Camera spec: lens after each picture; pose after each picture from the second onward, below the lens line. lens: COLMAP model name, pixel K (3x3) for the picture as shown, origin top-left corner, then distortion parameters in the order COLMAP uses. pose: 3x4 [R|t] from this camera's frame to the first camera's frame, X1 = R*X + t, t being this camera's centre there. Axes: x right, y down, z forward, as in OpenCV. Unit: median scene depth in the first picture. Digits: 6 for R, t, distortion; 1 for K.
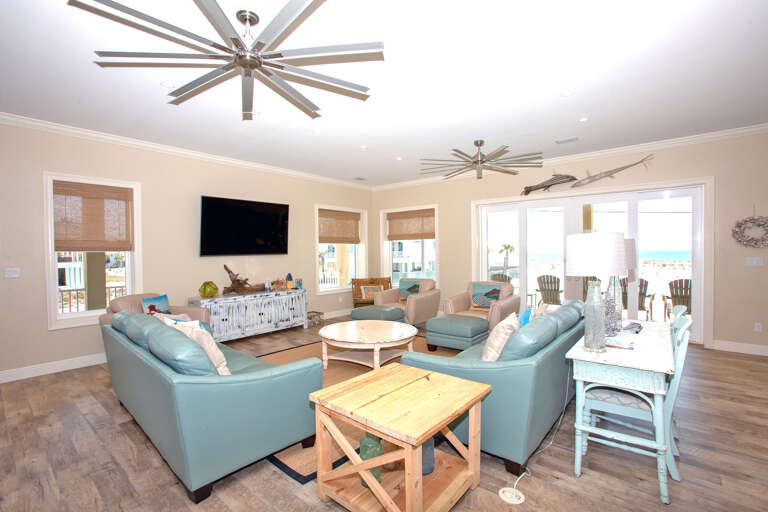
lens RADIAL K [[366.6, 0, 373.0], [0, 366.6, 256.4], [0, 0, 1]] dist [-0.000132, -0.000021]
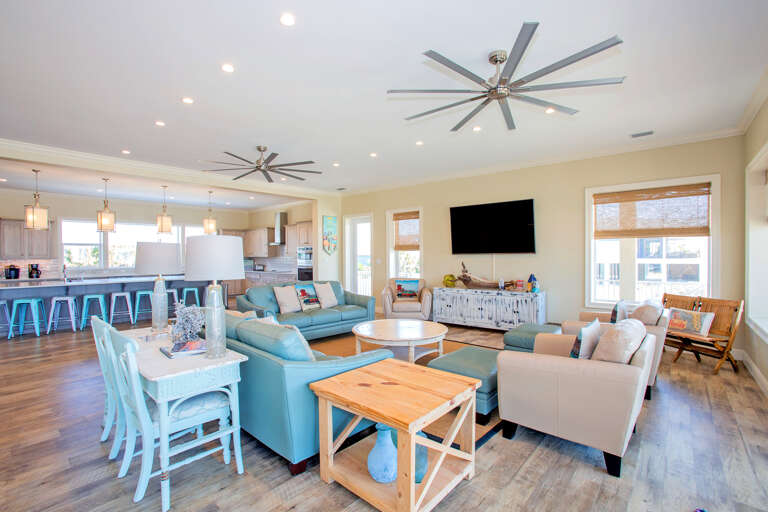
lens RADIAL K [[356.1, 0, 384.0], [0, 356.1, 256.0], [0, 0, 1]] dist [0.000239, 0.000078]
pose [[0.045641, 0.020240, -0.998753, 0.694292], [-0.006789, 0.999778, 0.019950, -0.015965], [0.998935, 0.005870, 0.045769, 0.645580]]
